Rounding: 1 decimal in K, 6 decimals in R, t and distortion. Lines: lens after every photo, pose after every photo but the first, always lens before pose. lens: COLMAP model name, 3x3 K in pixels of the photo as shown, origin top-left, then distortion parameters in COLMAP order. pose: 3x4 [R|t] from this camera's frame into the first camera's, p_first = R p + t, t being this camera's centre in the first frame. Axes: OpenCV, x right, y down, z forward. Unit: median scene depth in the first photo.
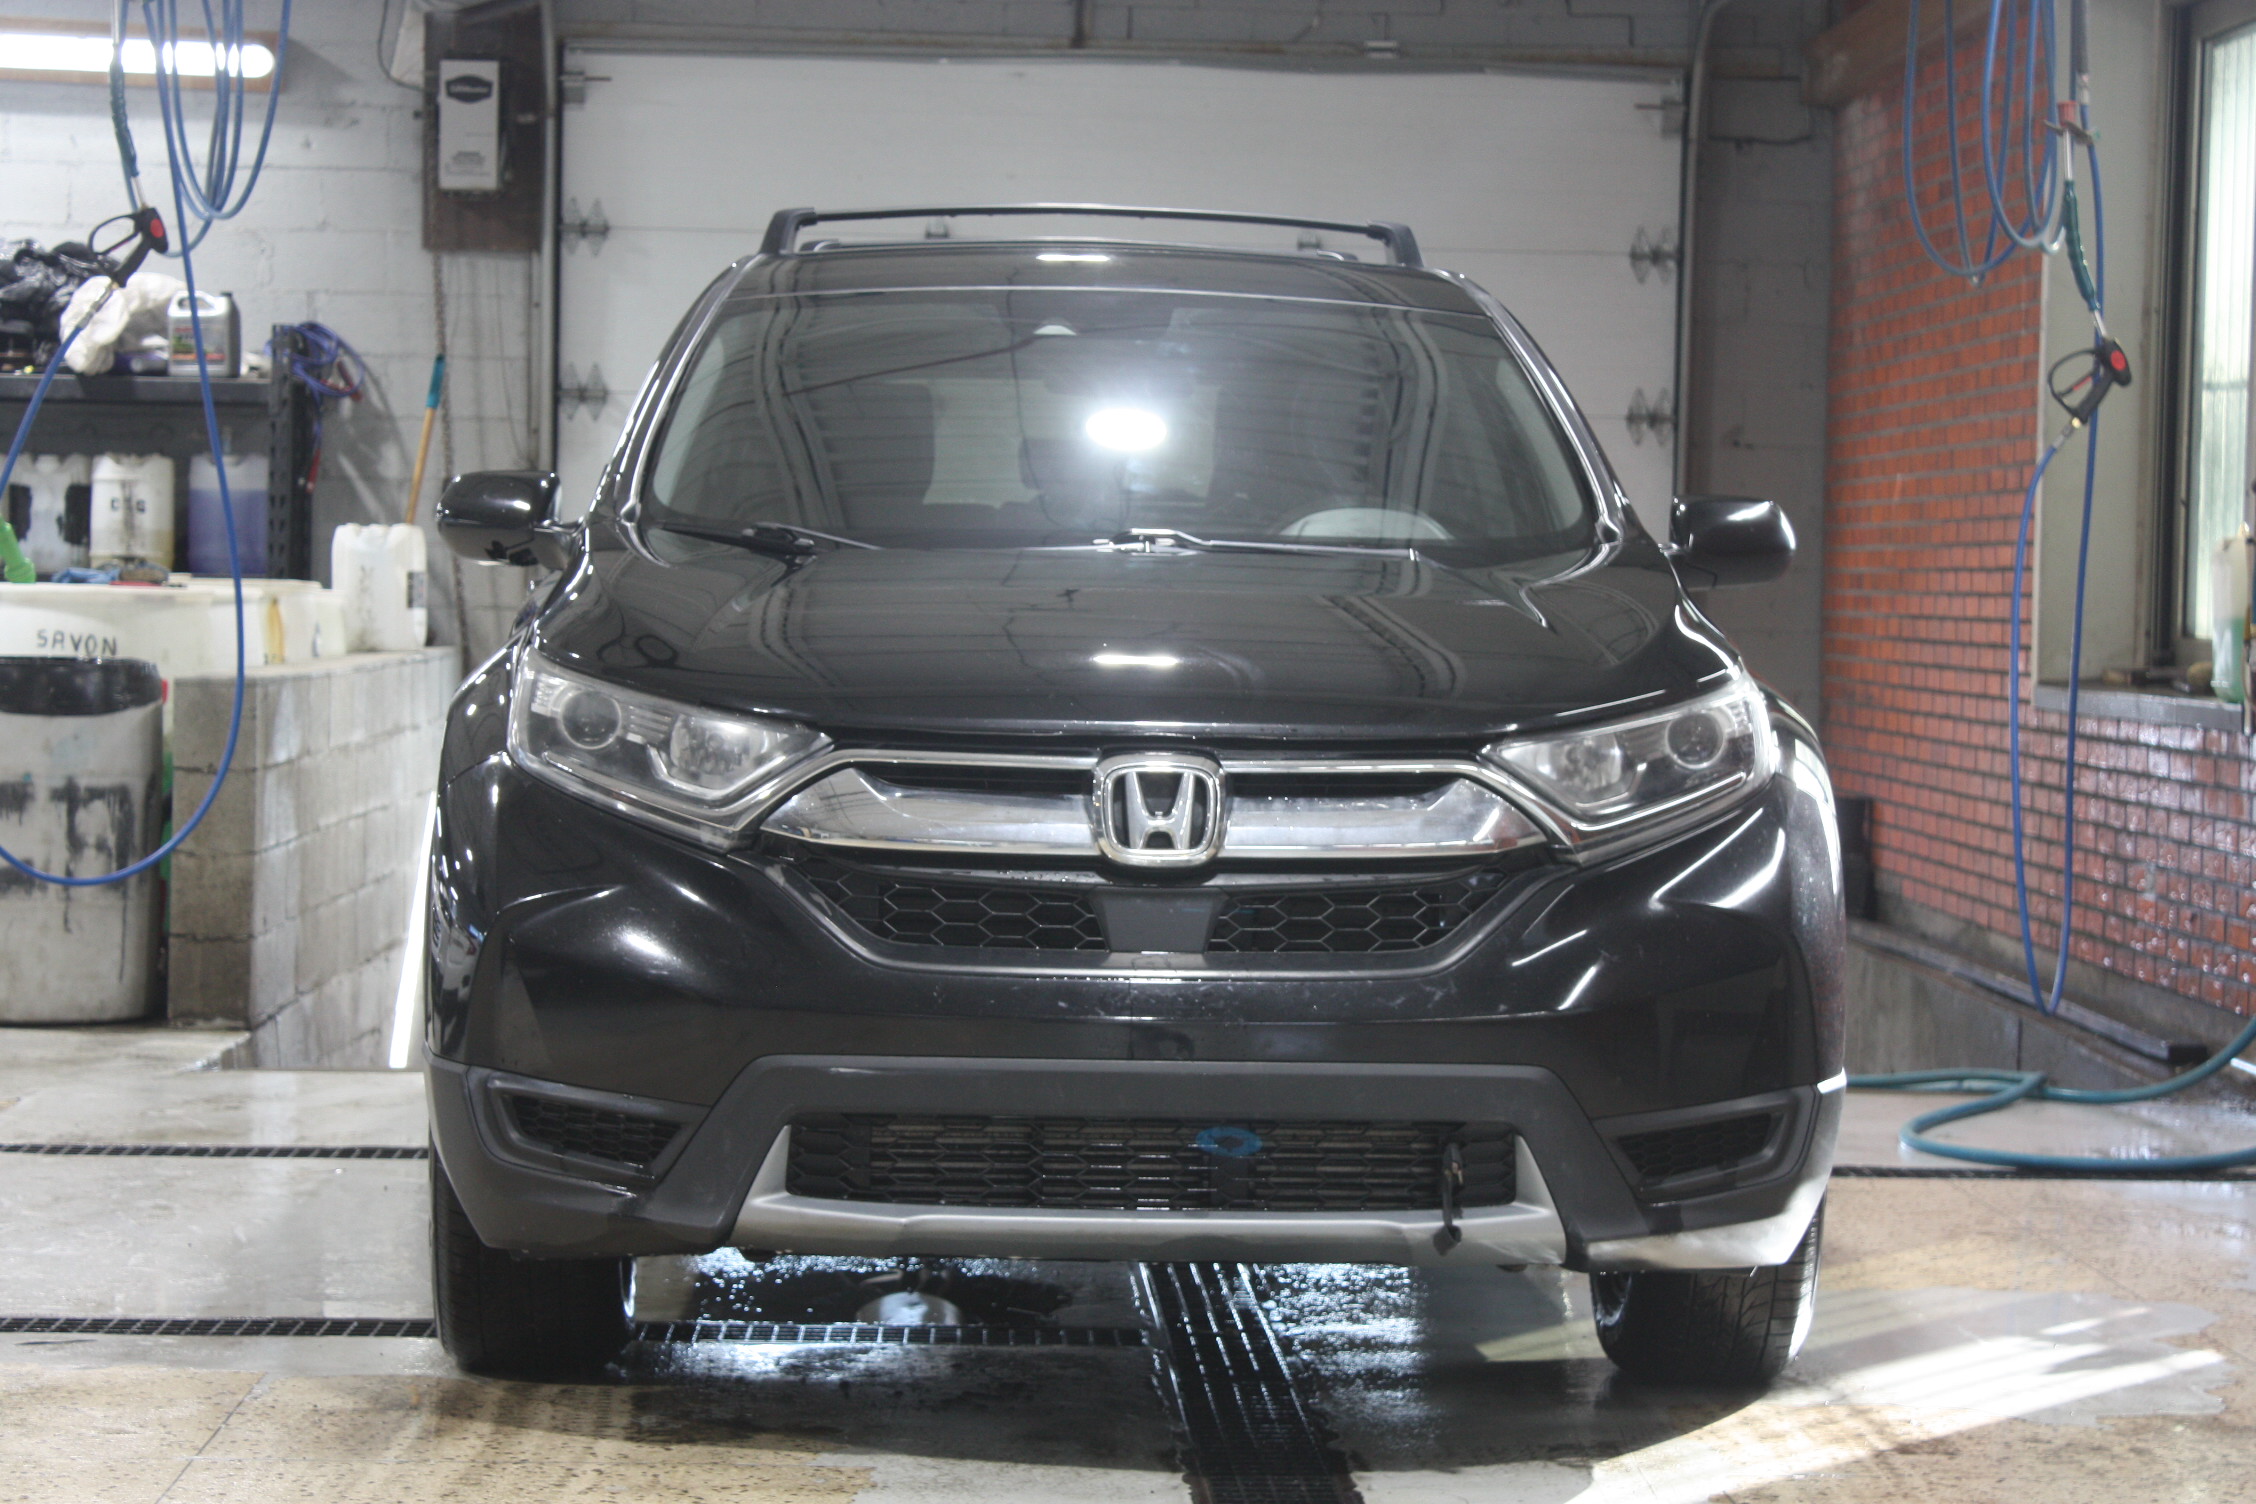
lens RADIAL K [[5311.4, 0, 1128.2], [0, 5311.4, 749.2], [0, 0, 1]] dist [0.244155, 0.000000]
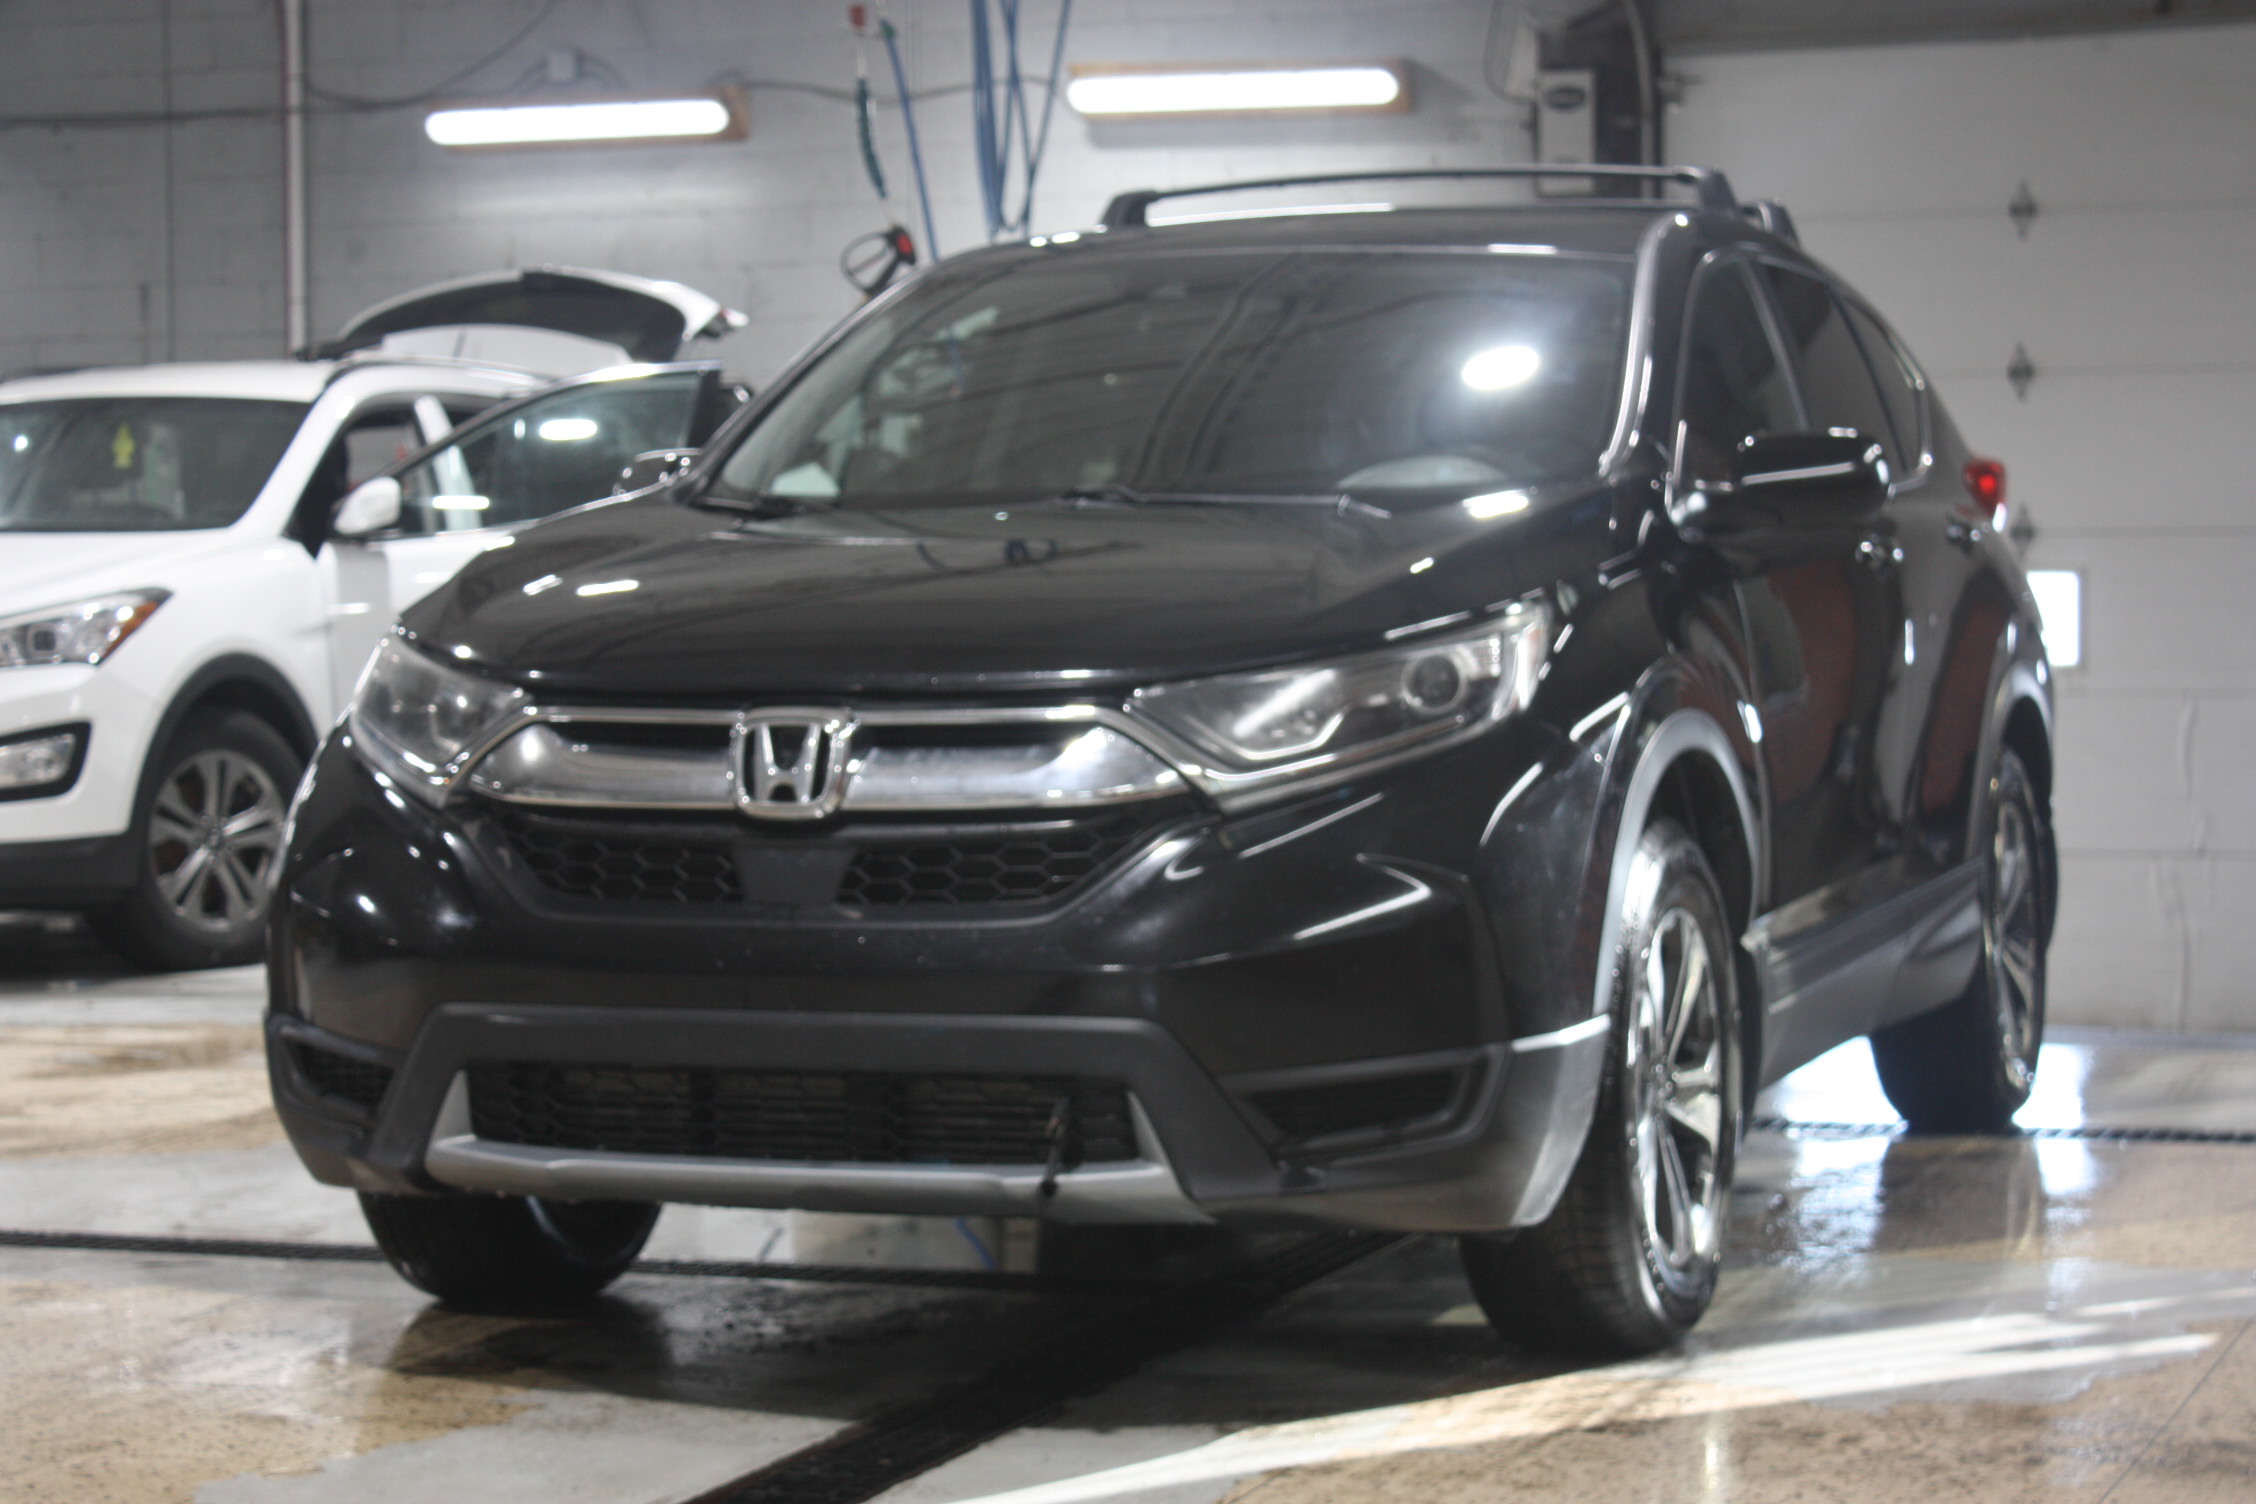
lens RADIAL K [[4936.3, 0, 1128.0], [0, 4936.3, 754.2], [0, 0, 1]] dist [0.116203, 0.000000]
pose [[0.919647, -0.011314, -0.392583, 0.429405], [0.012563, 0.999921, 0.000613, 0.010018], [0.392545, -0.005496, 0.919716, 0.163808]]
